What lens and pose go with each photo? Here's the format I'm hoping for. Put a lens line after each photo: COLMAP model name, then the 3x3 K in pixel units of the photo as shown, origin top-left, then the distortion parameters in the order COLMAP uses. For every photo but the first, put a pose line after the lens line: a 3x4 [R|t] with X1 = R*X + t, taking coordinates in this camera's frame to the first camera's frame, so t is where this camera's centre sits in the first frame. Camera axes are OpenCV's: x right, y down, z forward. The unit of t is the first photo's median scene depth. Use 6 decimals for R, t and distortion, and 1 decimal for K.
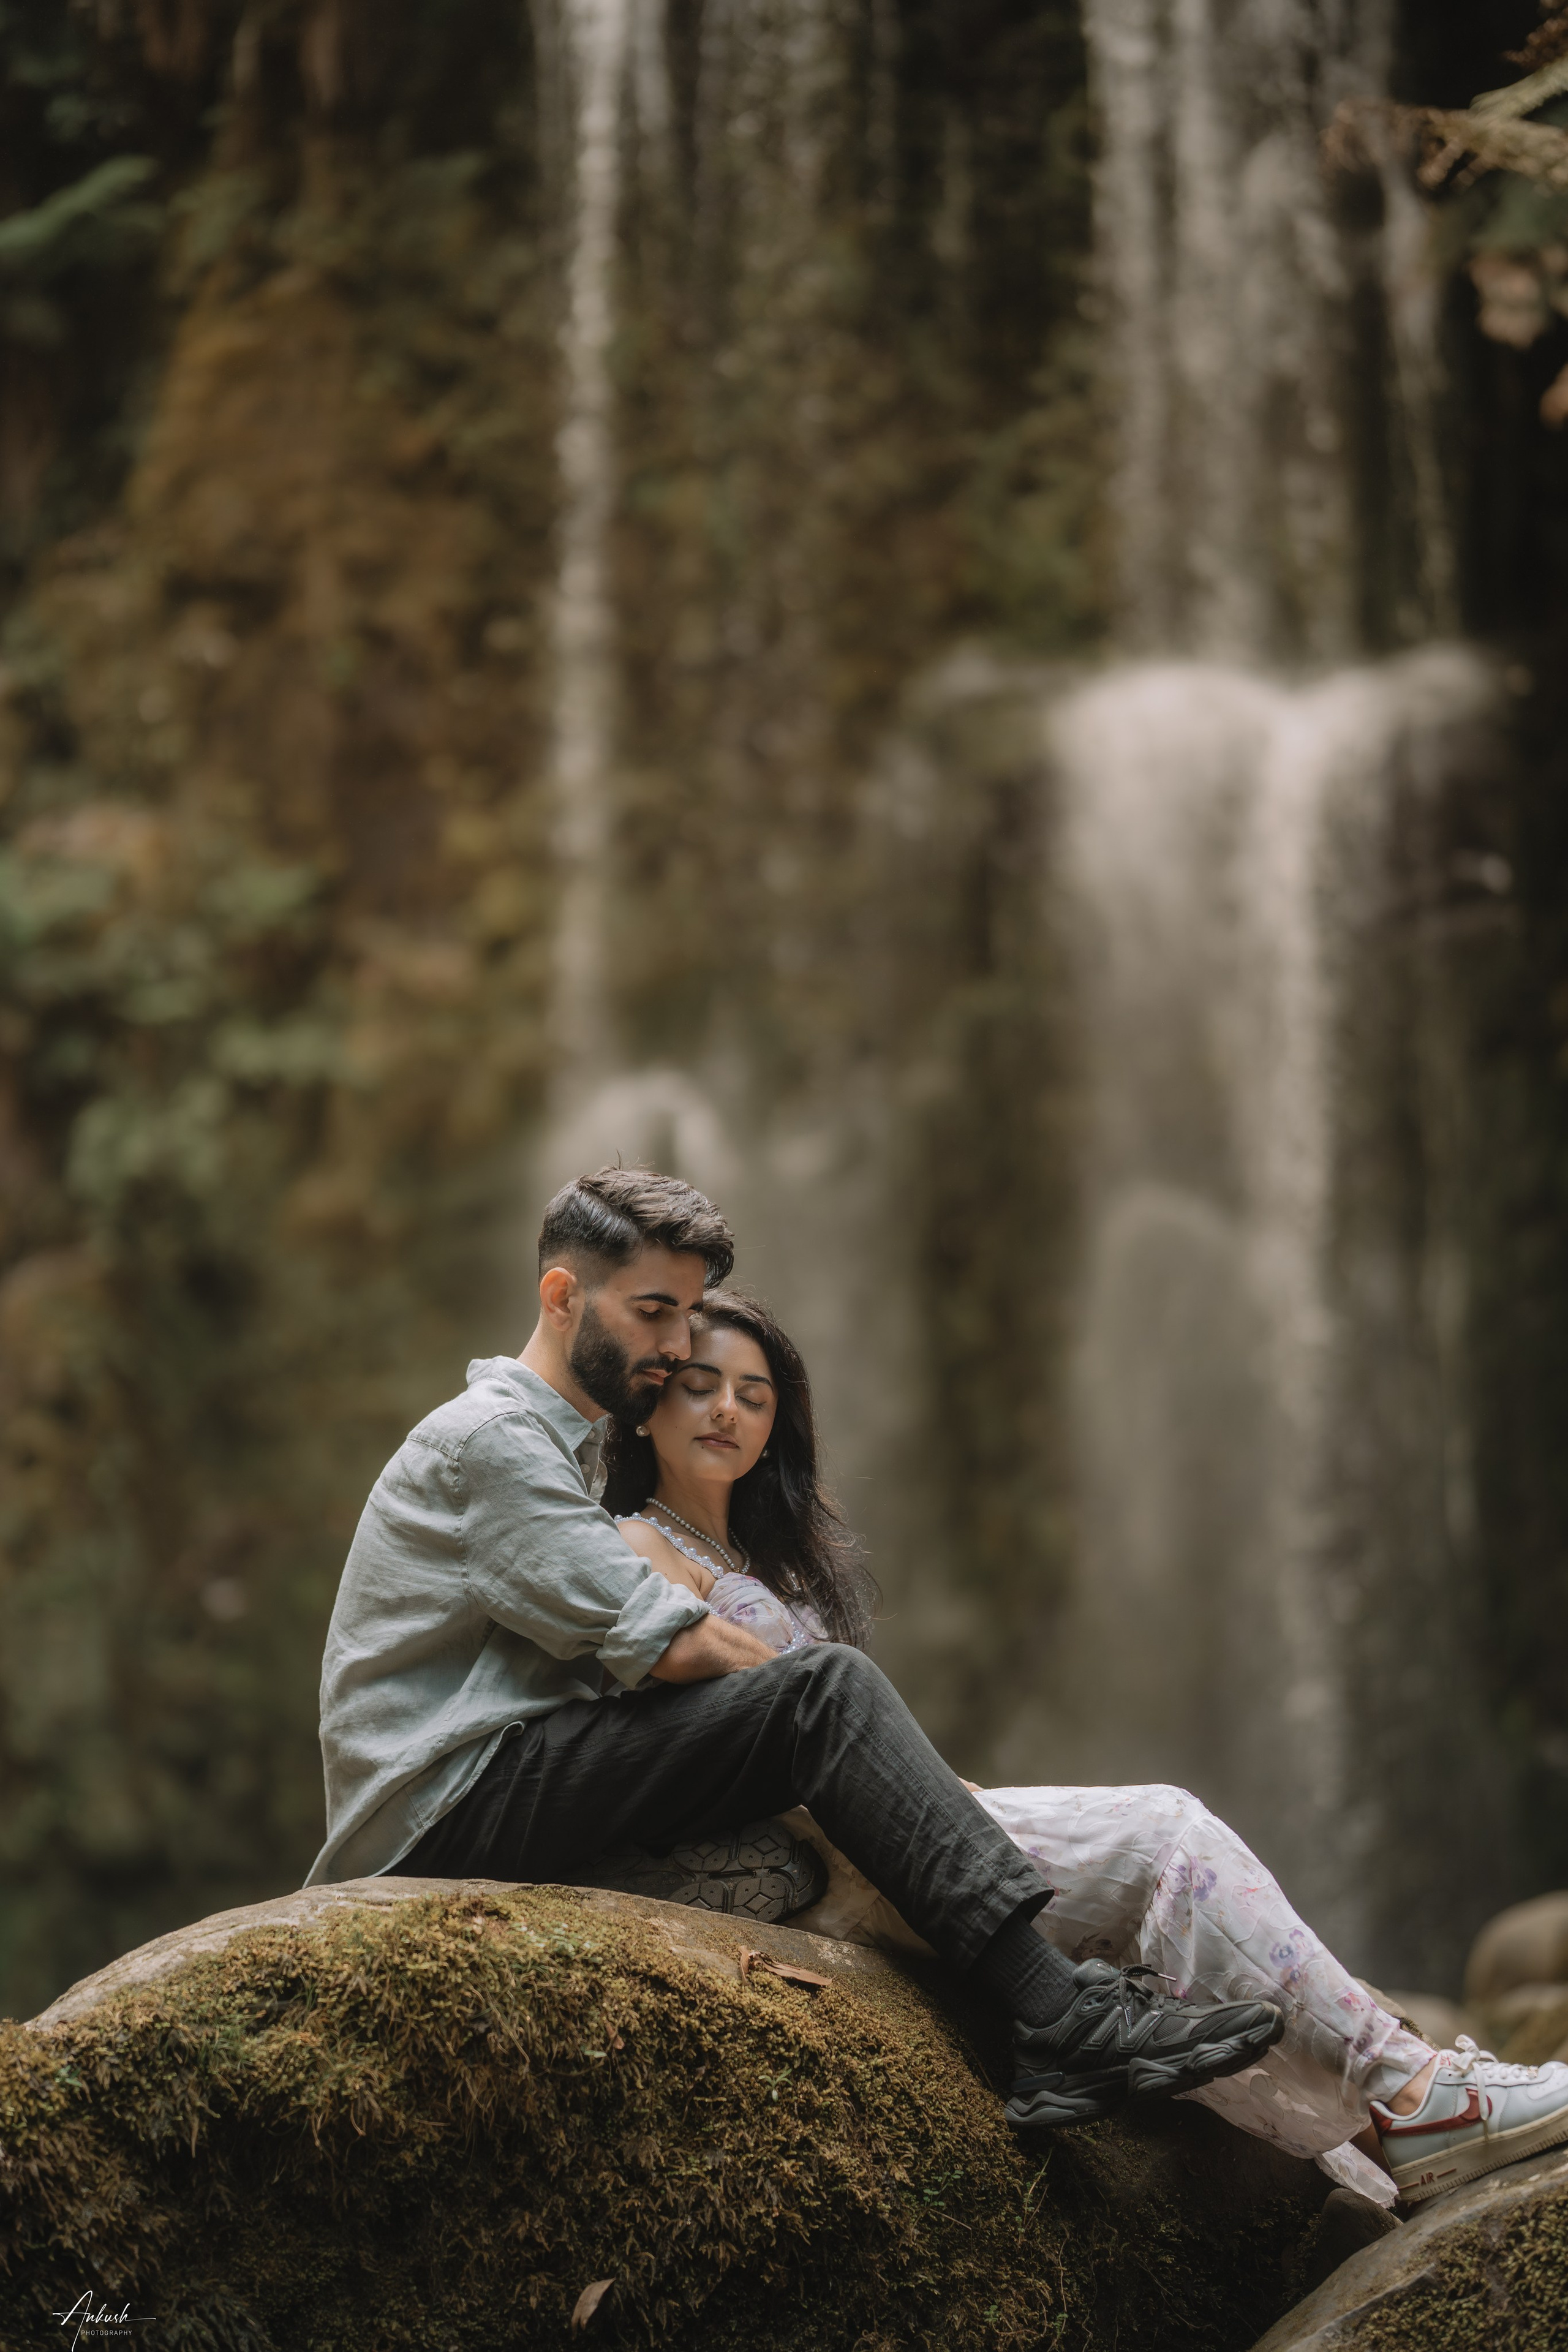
lens RADIAL K [[5418.1, 0, 779.4], [0, 5418.1, 1196.4], [0, 0, 1]] dist [0.605857, 1.133973]
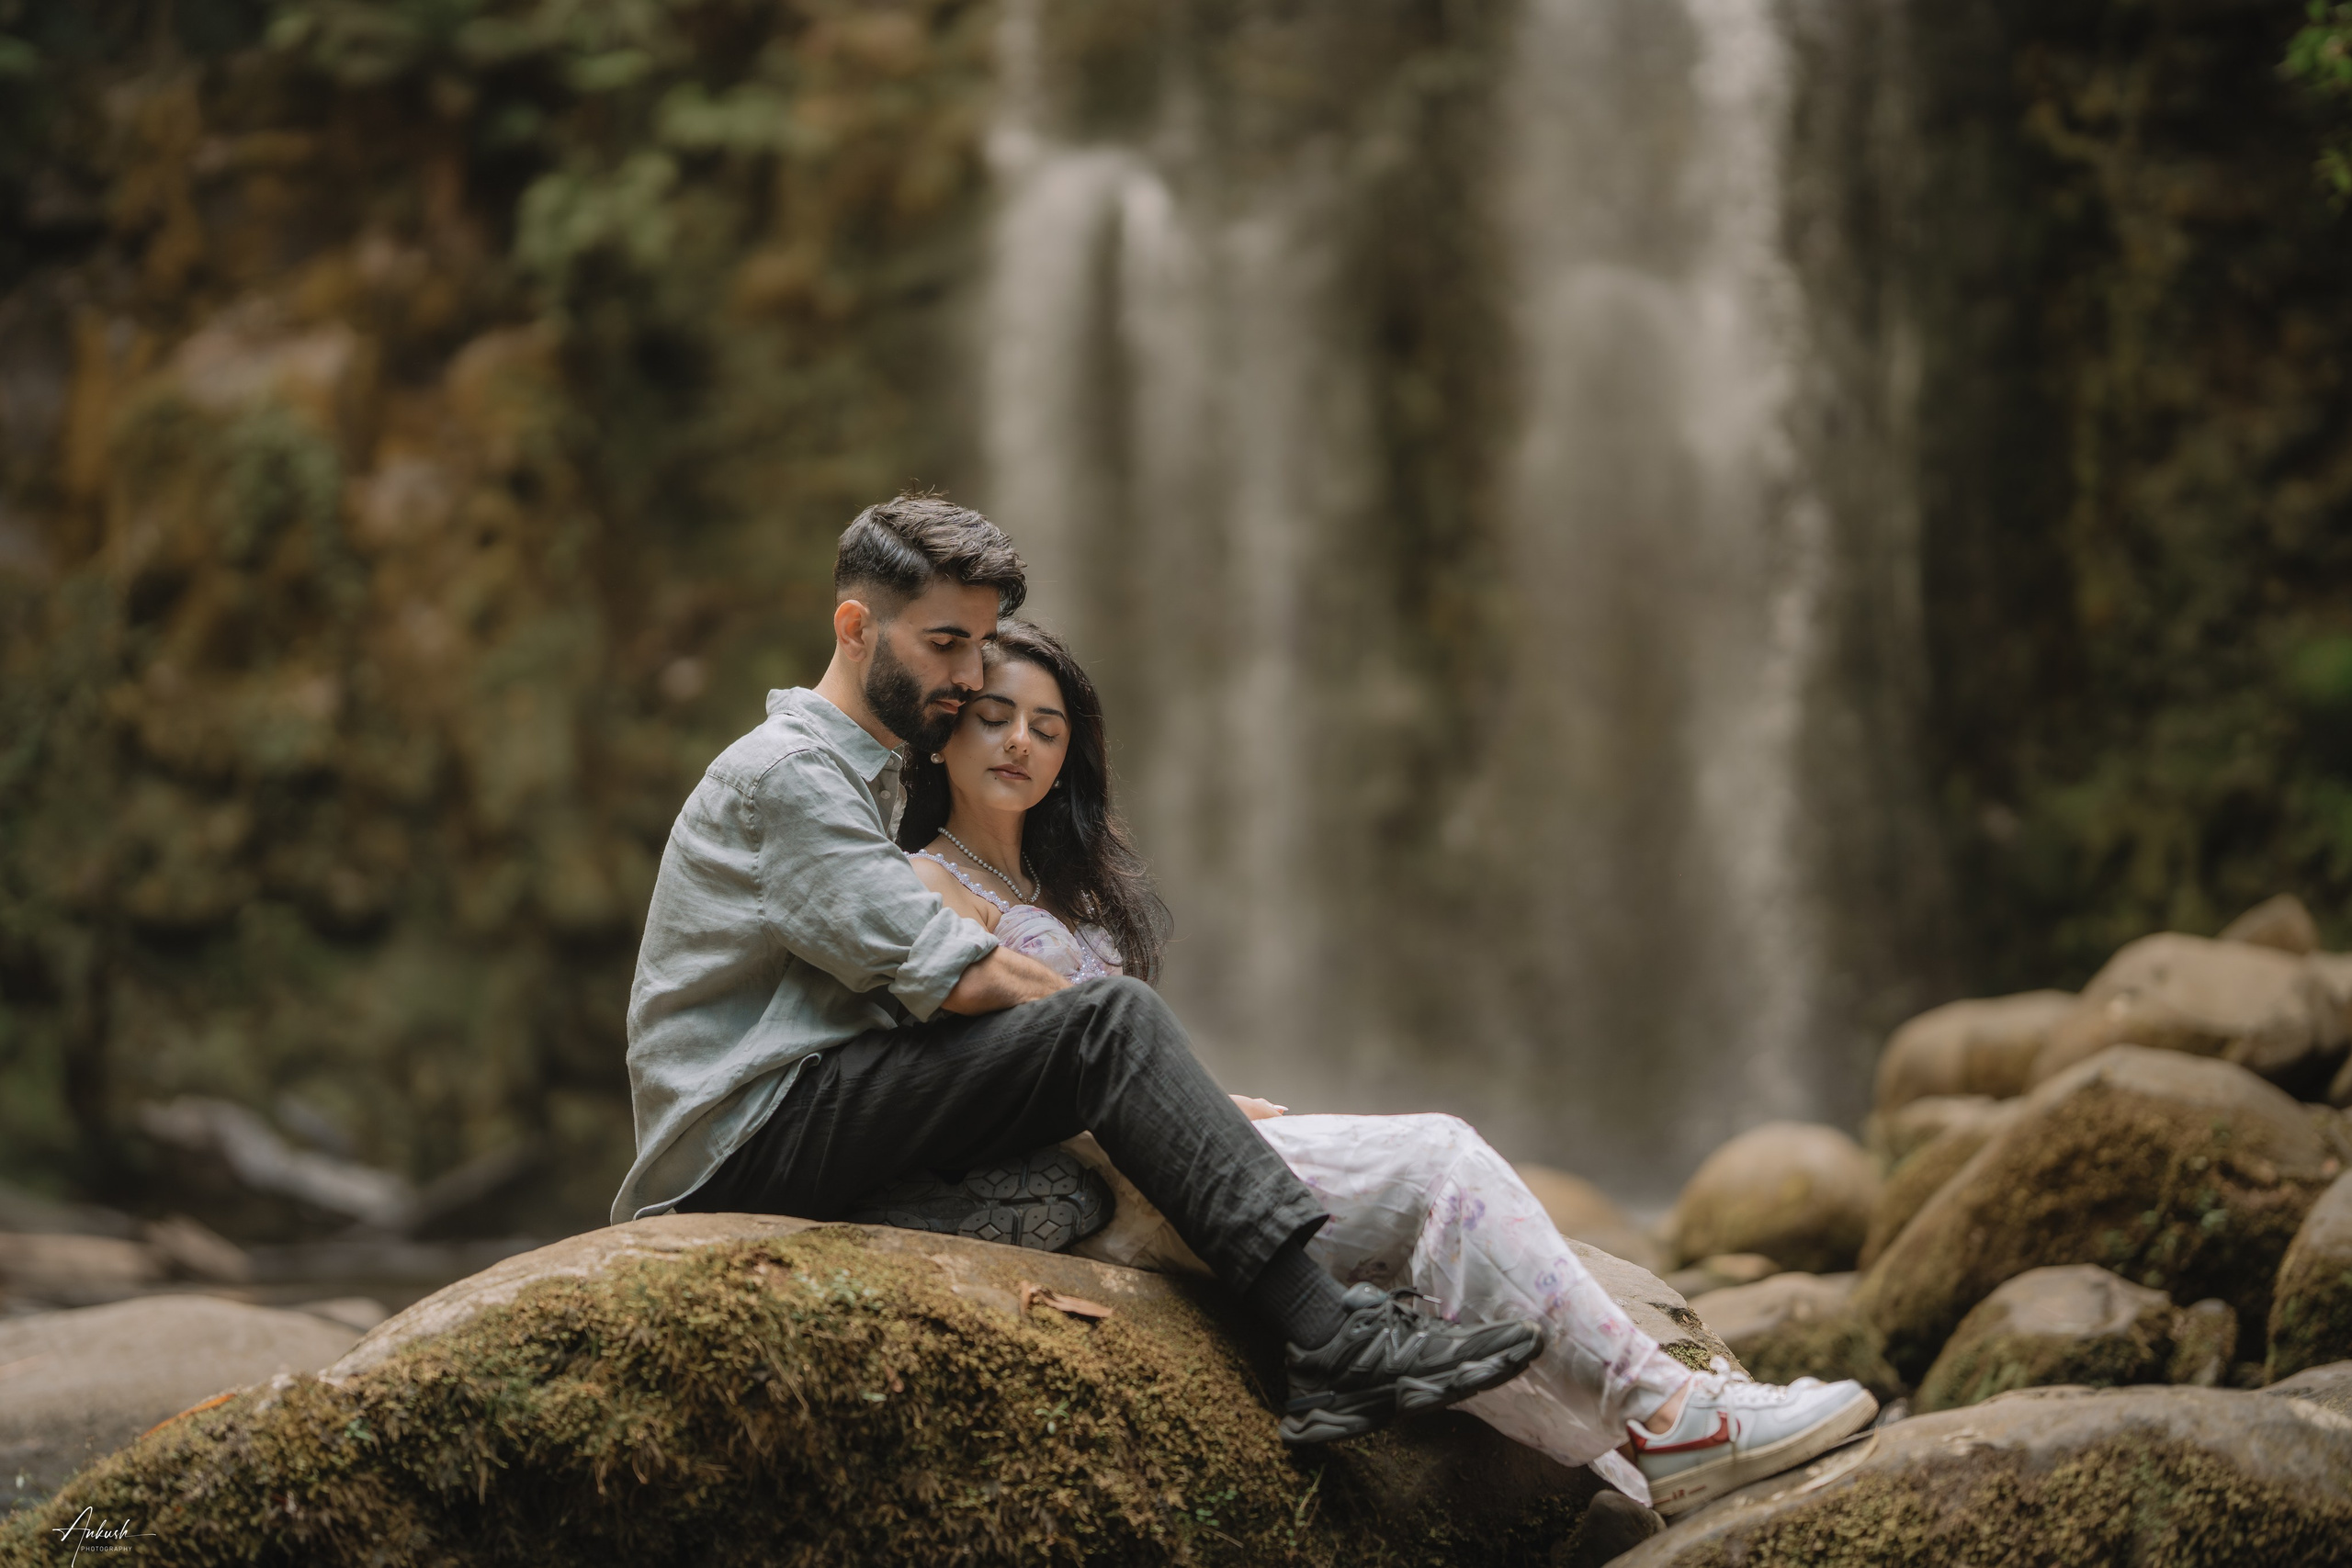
lens RADIAL K [[5423.5, 0, 1175.5], [0, 5423.5, 789.0], [0, 0, 1]] dist [0.594631, 1.564386]
pose [[0.999862, -0.002867, -0.016347, 0.040030], [0.004543, 0.994622, 0.103467, -0.064118], [0.015963, -0.103527, 0.994498, -0.015430]]
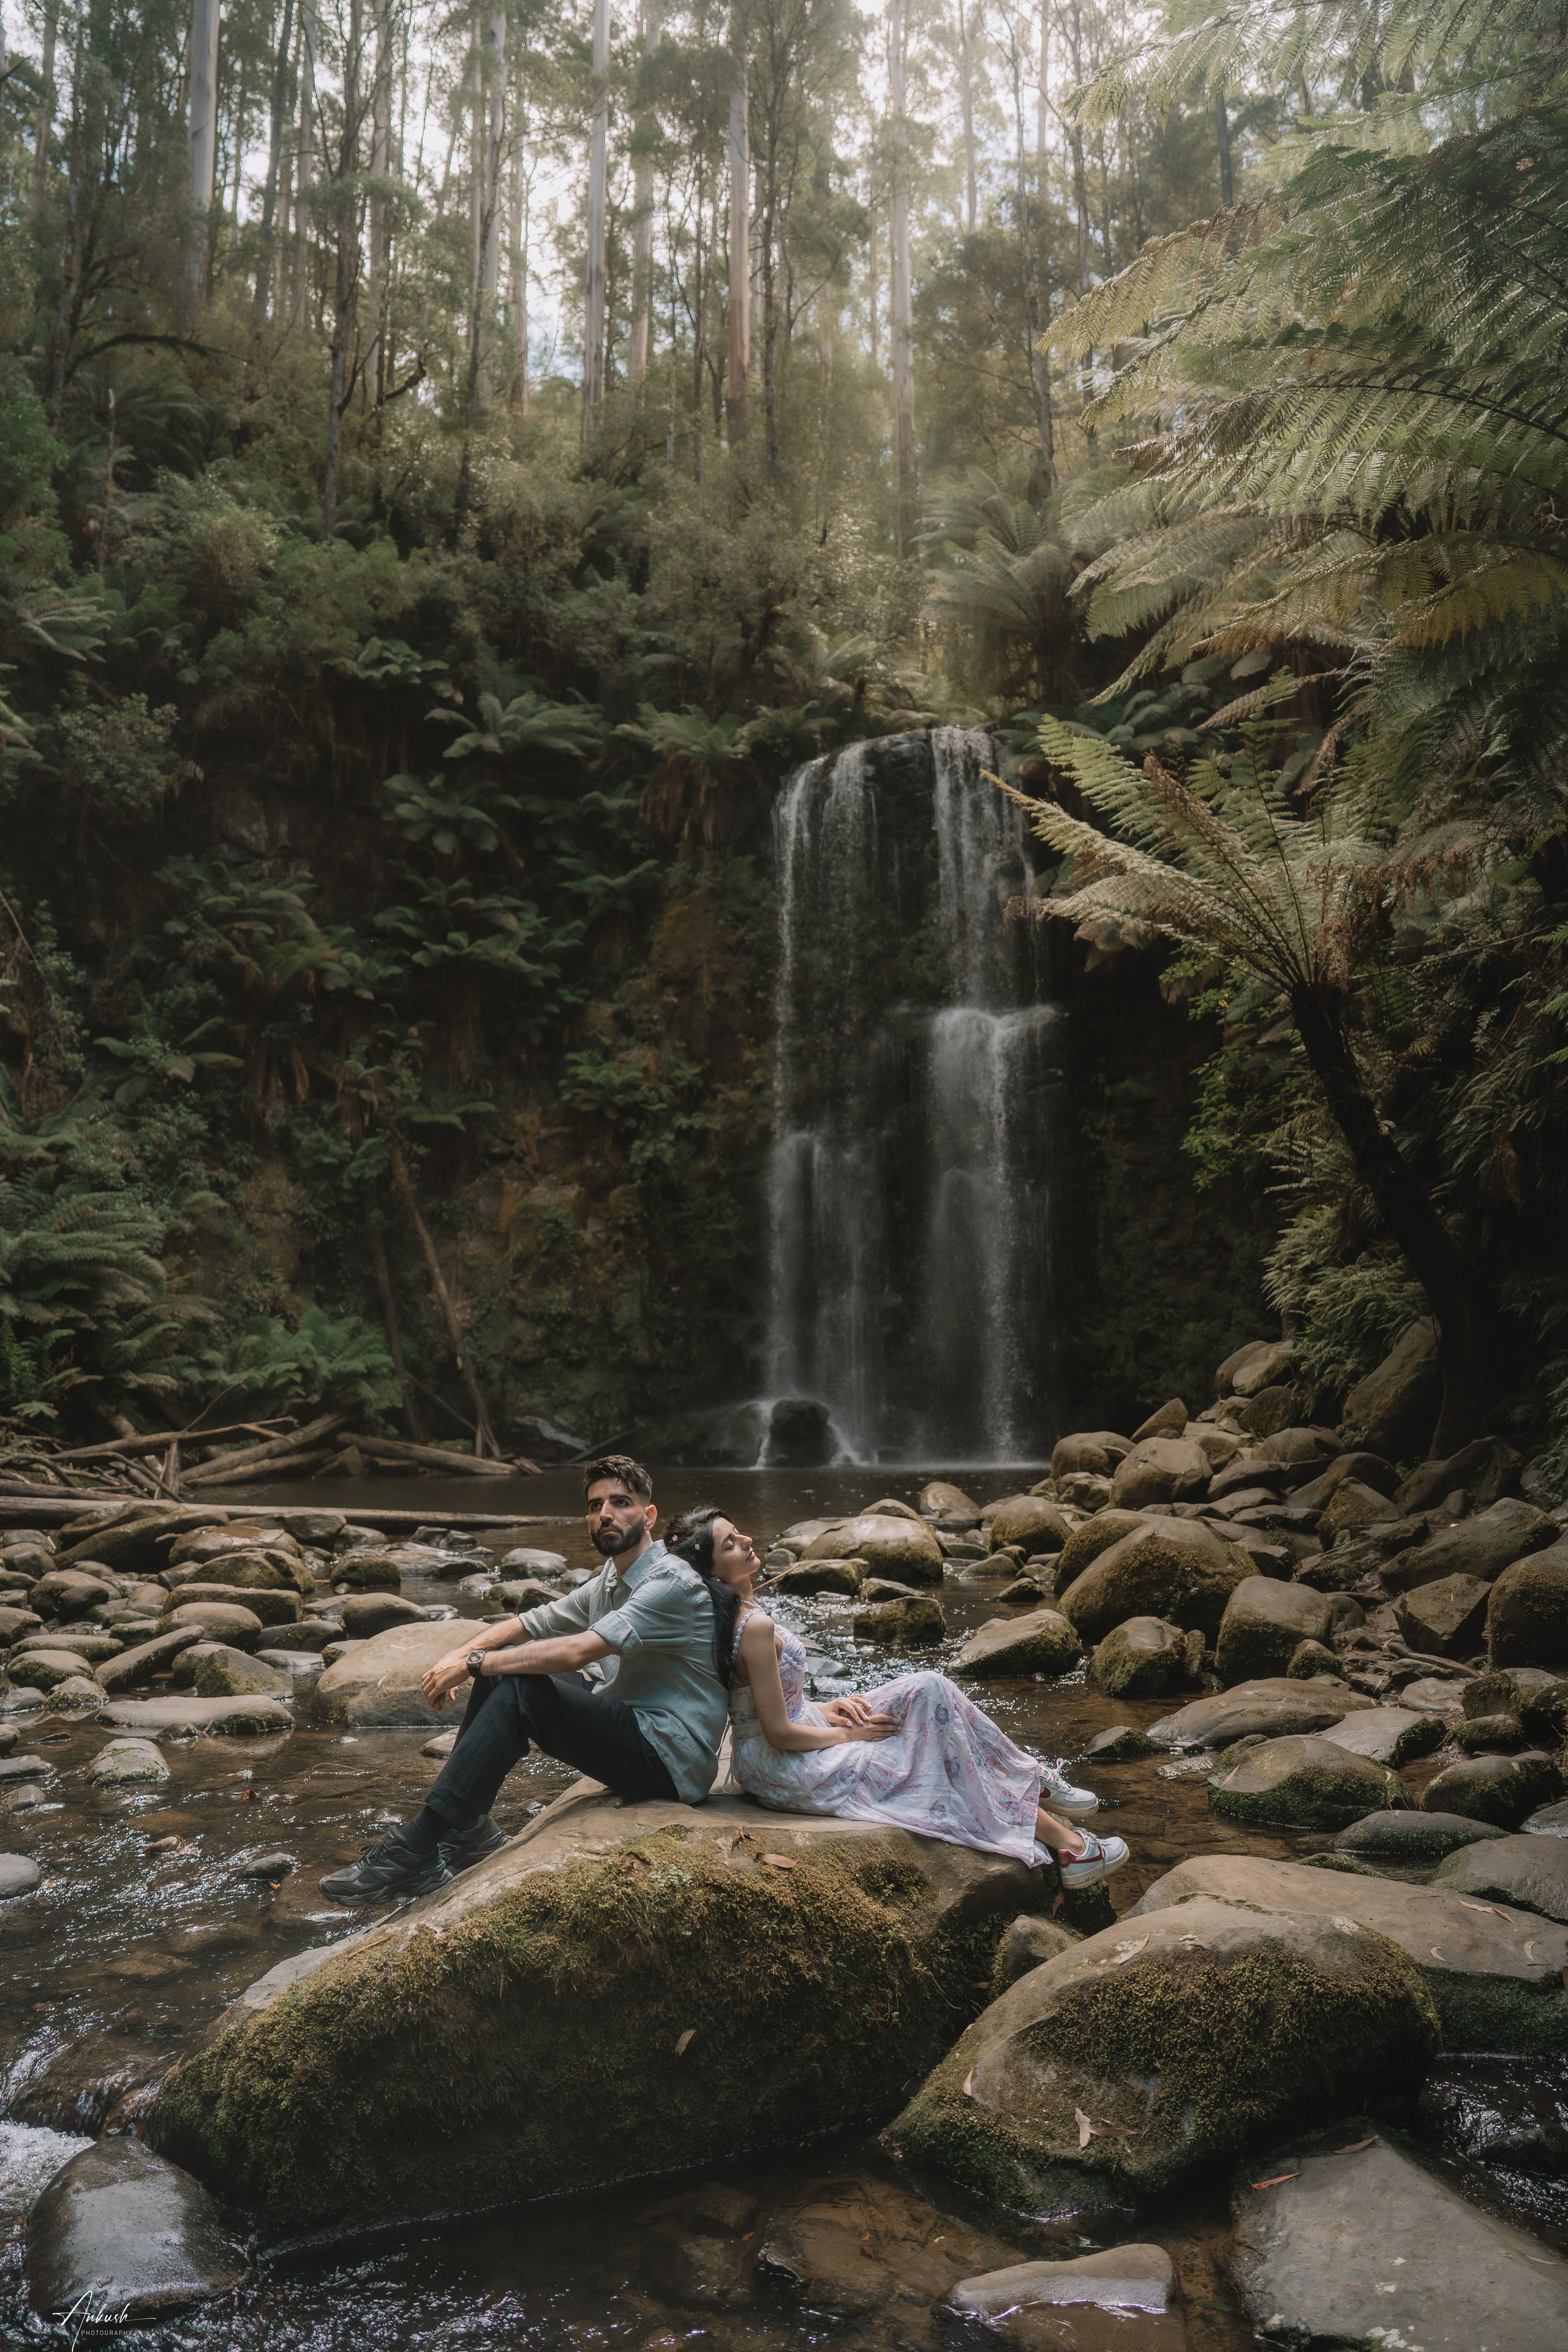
lens RADIAL K [[1566.2, 0, 790.7], [0, 1566.2, 1170.7], [0, 0, 1]] dist [-0.097353, 0.088668]
pose [[0.999279, 0.002612, -0.037888, 0.030809], [-0.001556, 0.999610, 0.027889, -0.166186], [0.037946, -0.027810, 0.998893, 0.384311]]
